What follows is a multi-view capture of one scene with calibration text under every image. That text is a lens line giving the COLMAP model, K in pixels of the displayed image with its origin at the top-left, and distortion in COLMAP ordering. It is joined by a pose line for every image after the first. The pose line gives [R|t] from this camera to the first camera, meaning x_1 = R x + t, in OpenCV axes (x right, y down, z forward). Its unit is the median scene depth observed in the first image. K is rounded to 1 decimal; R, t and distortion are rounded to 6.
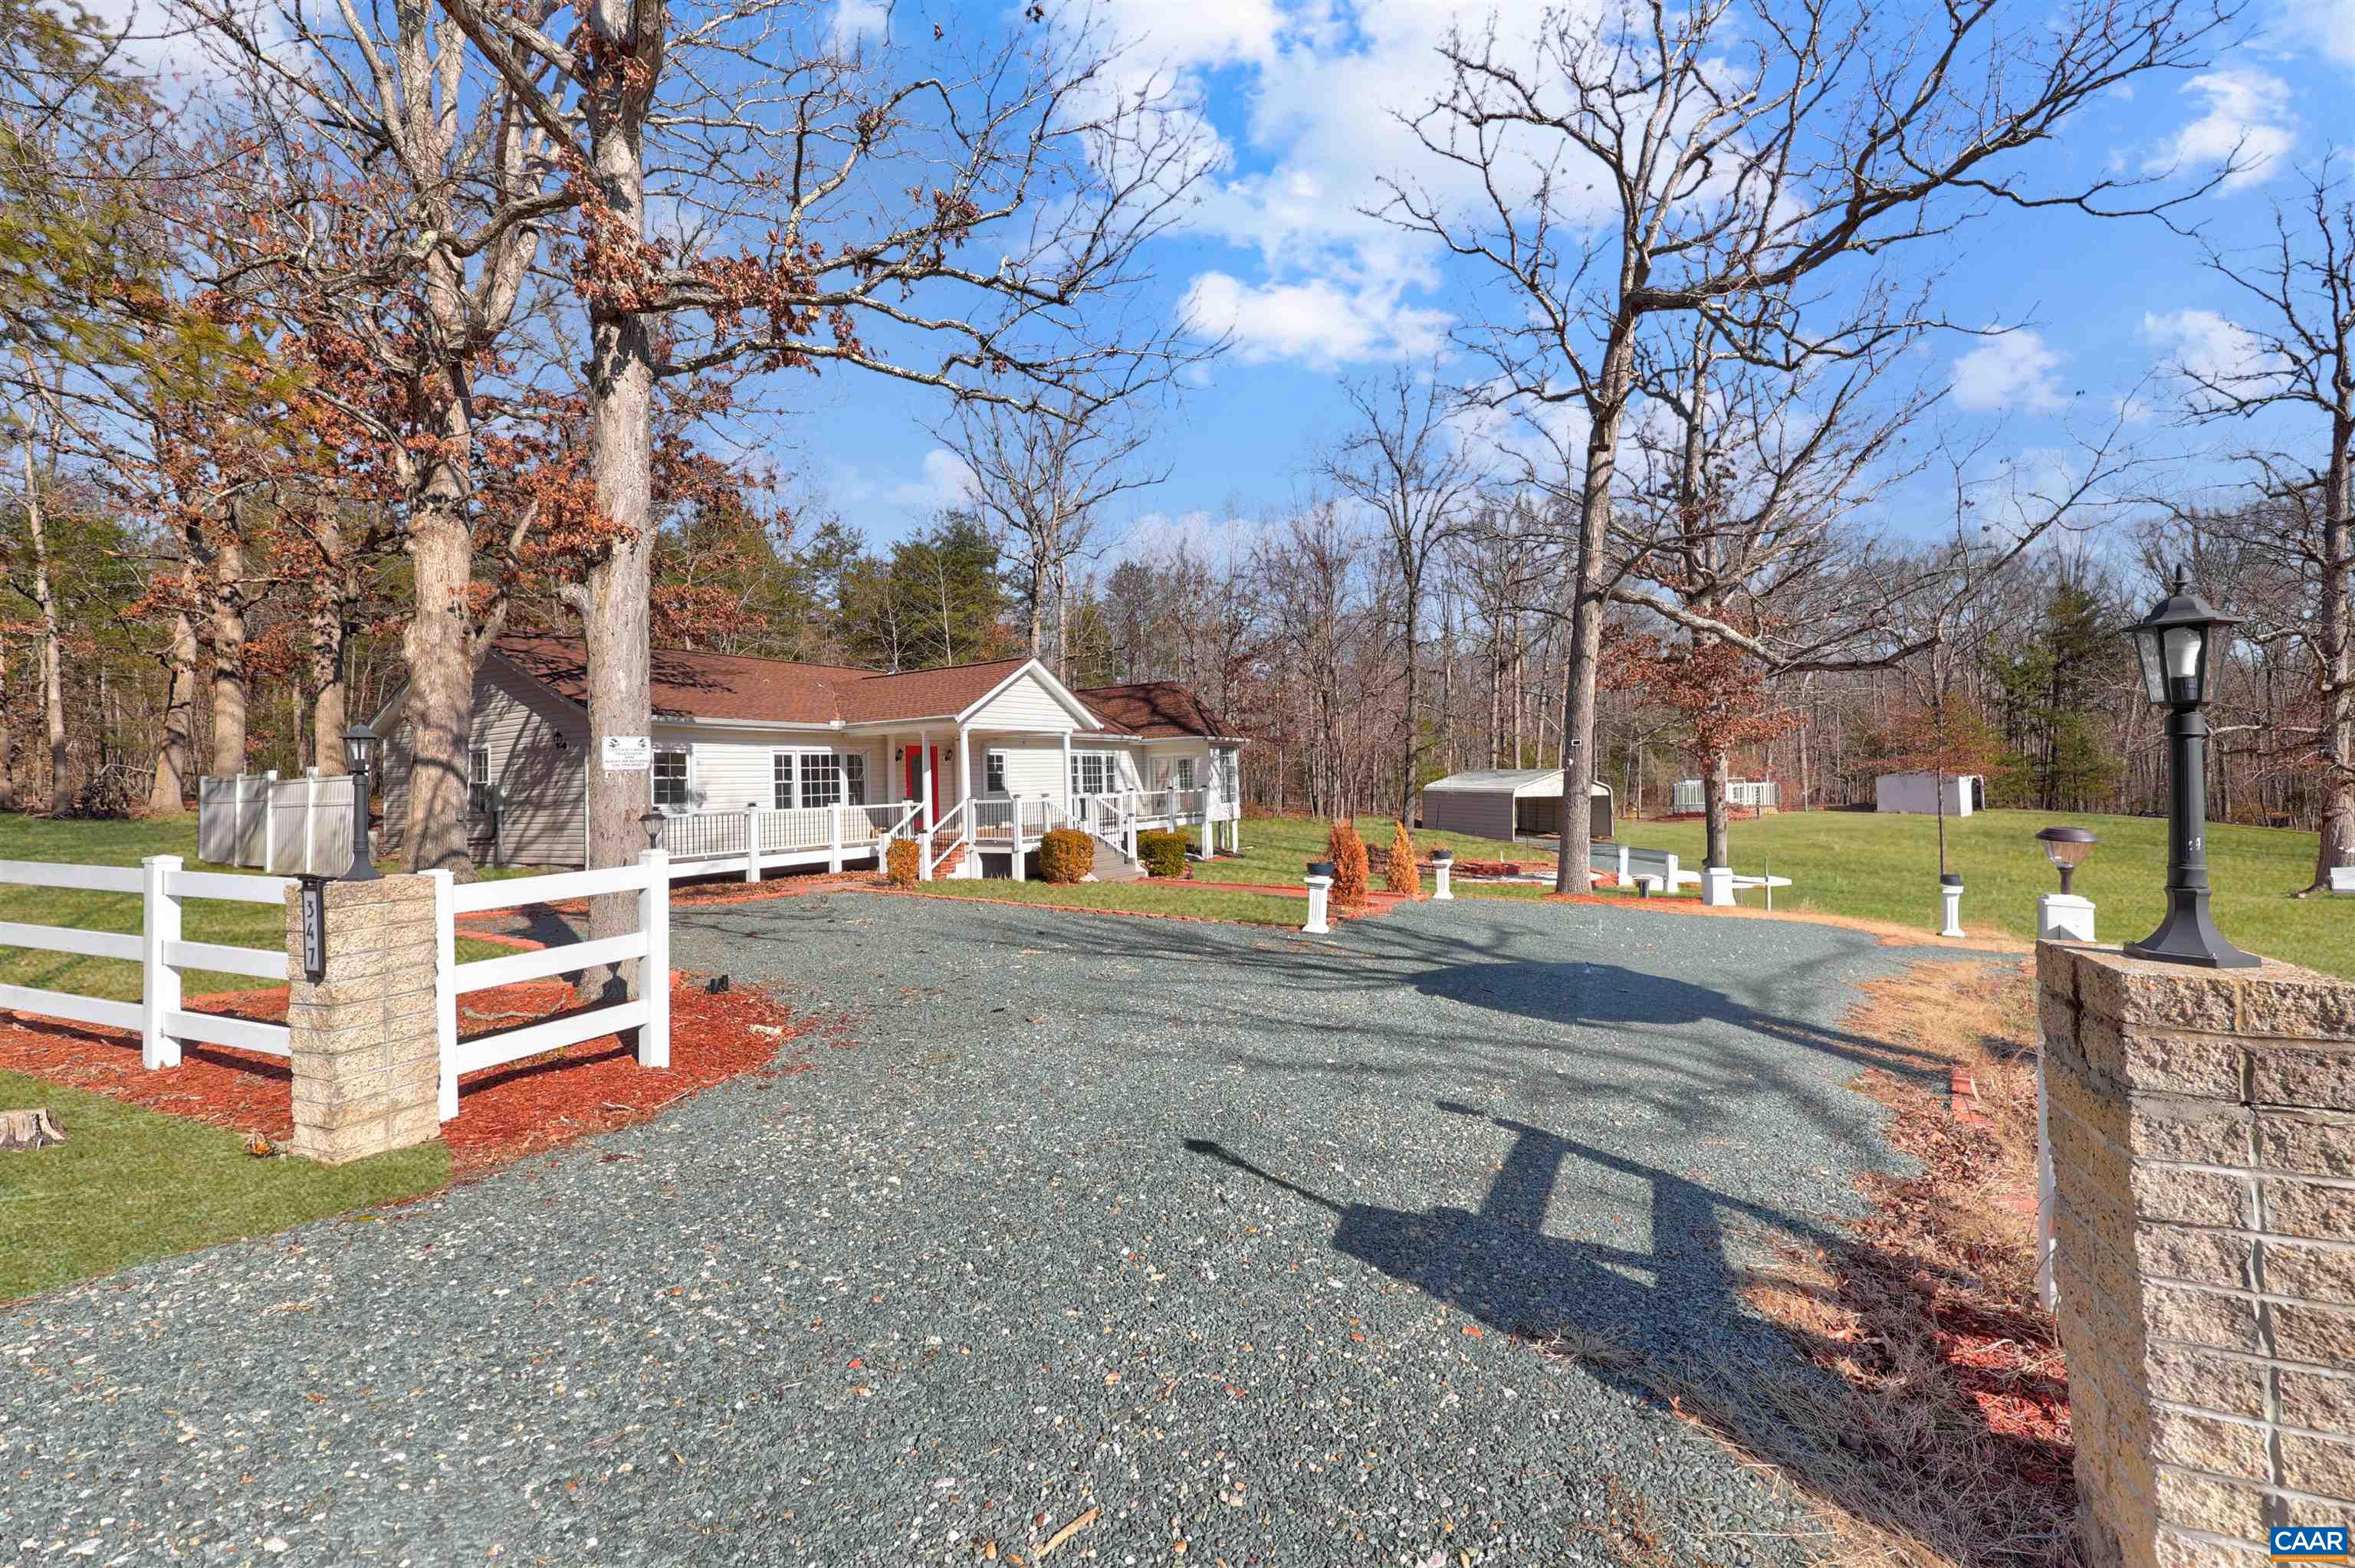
lens RADIAL K [[962.1, 0, 1165.0], [0, 962.1, 752.0], [0, 0, 1]] dist [0.005239, 0.000354]
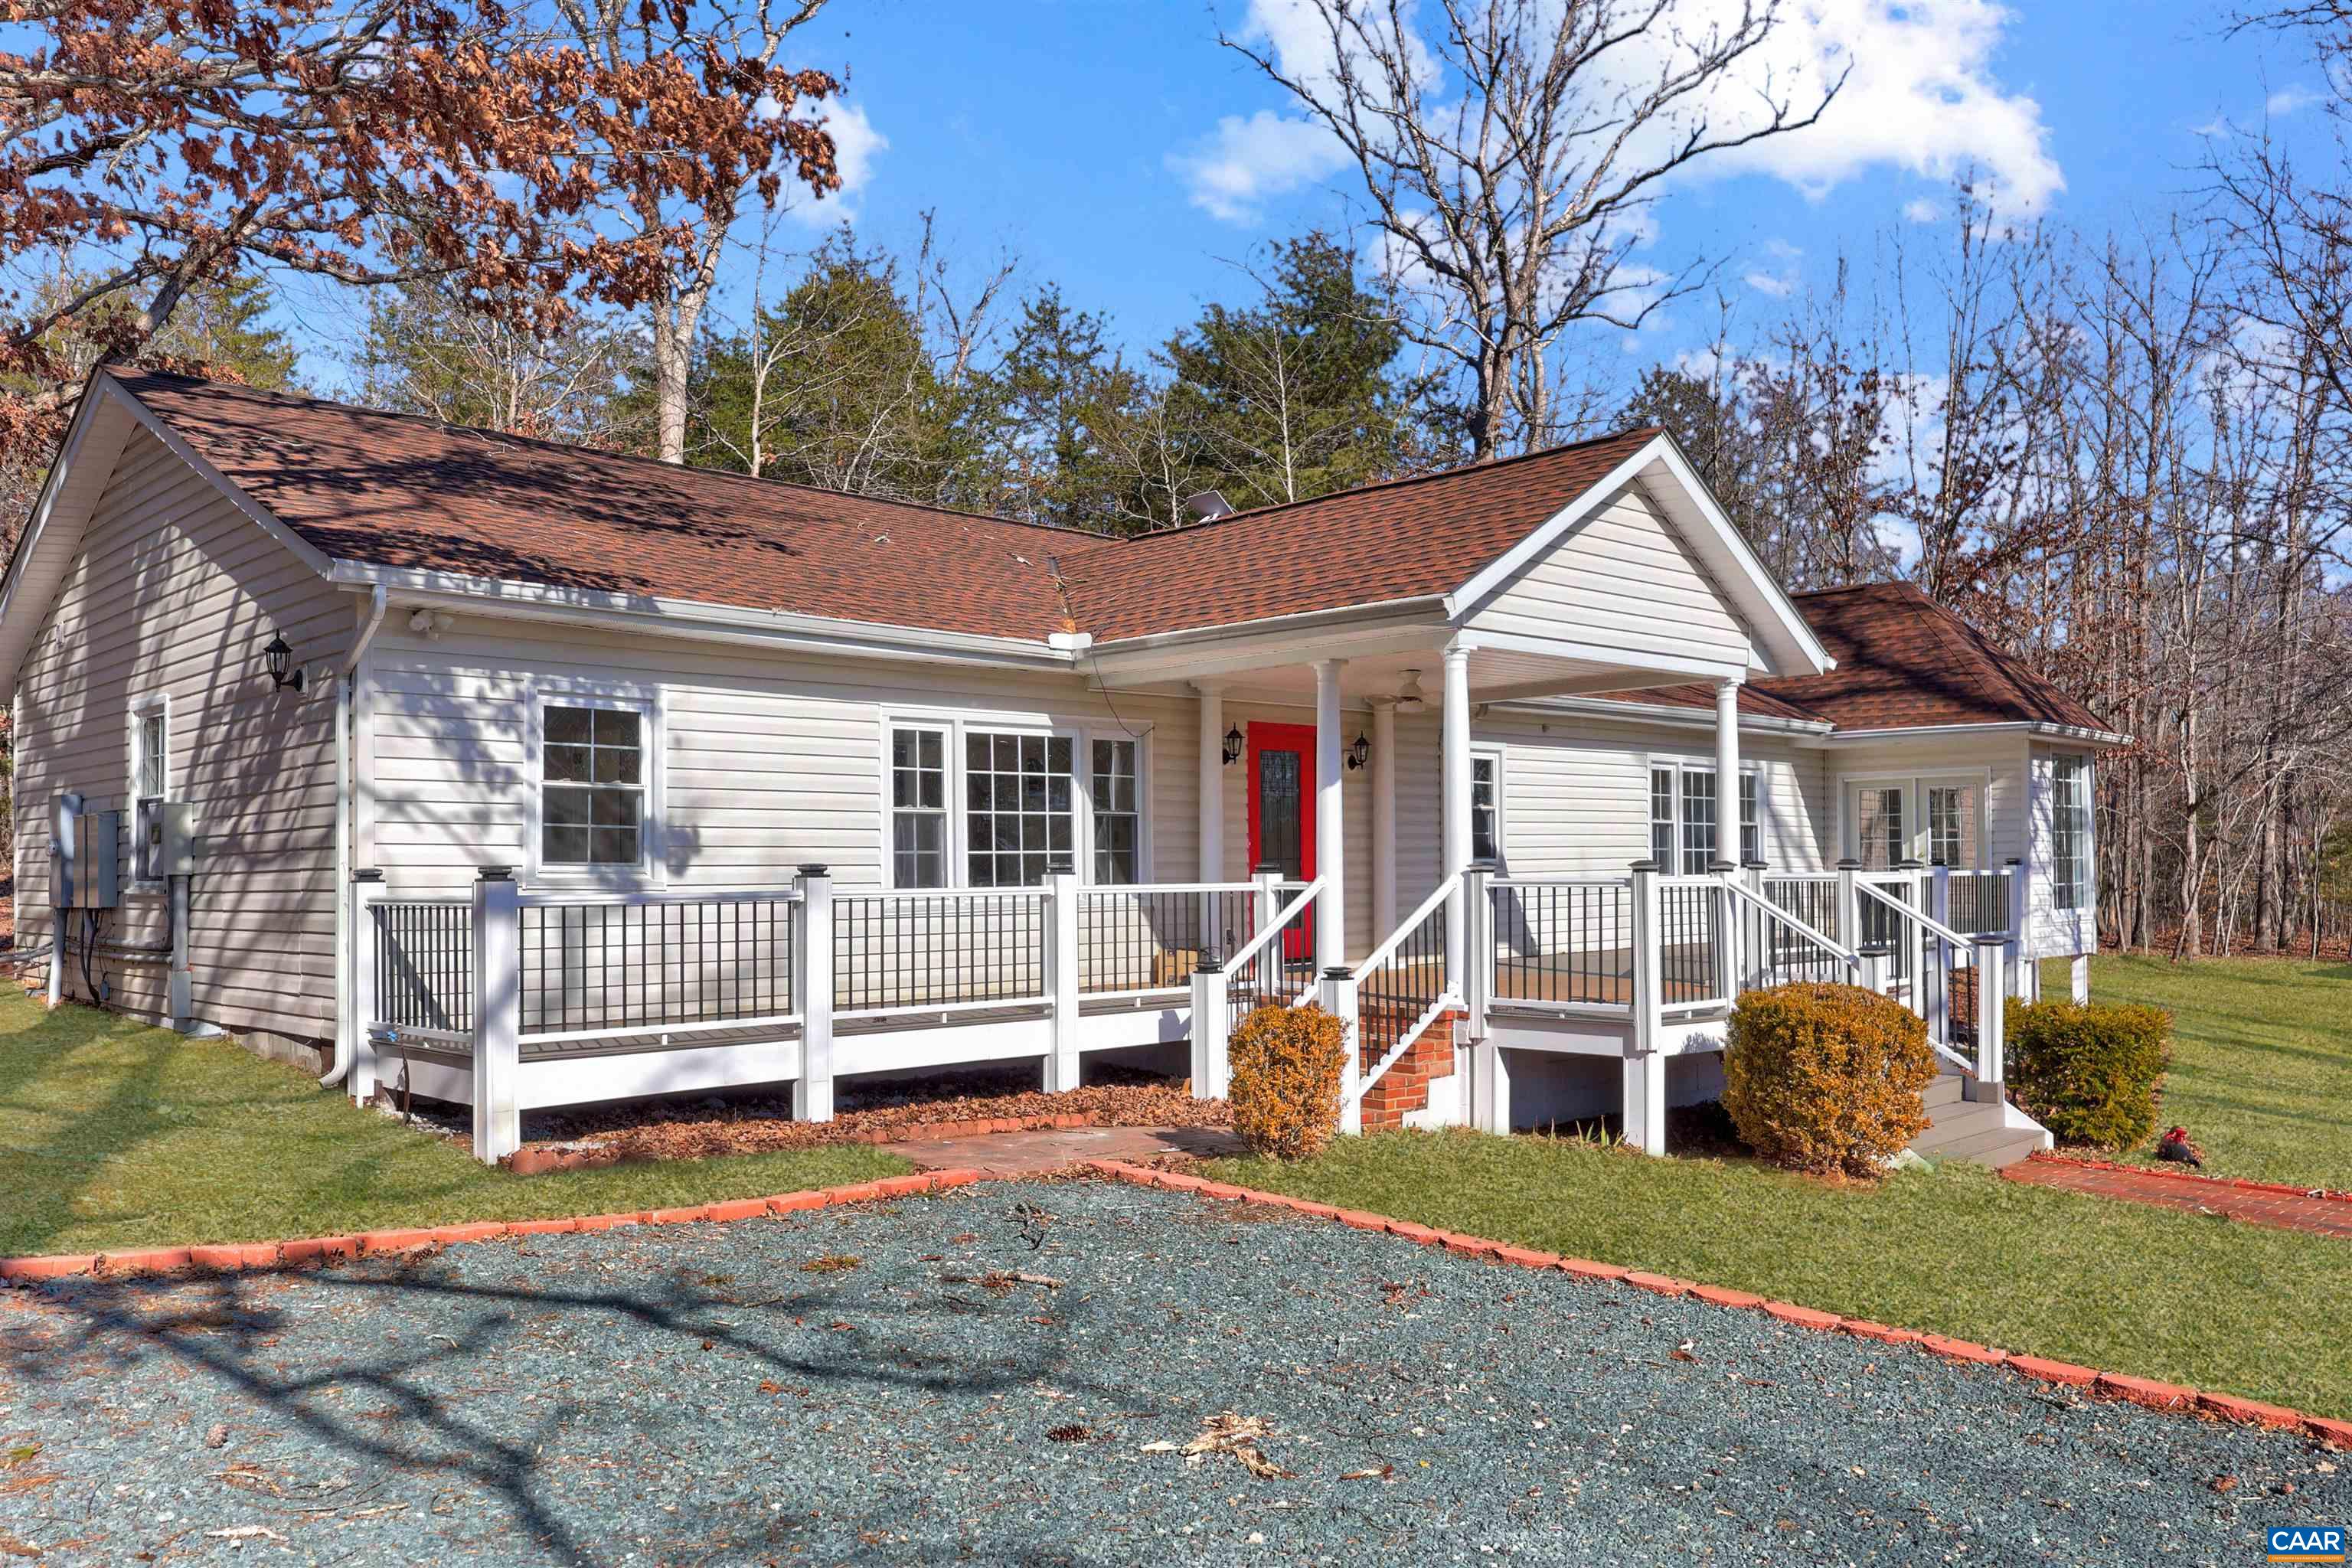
lens RADIAL K [[1770.2, 0, 1175.6], [0, 1770.2, 789.2], [0, 0, 1]] dist [0.025628, 0.000268]
pose [[0.968087, 0.012401, -0.250309, -0.150405], [-0.014541, 0.999872, -0.006699, 0.026742], [0.250194, 0.010125, 0.968143, 0.414390]]
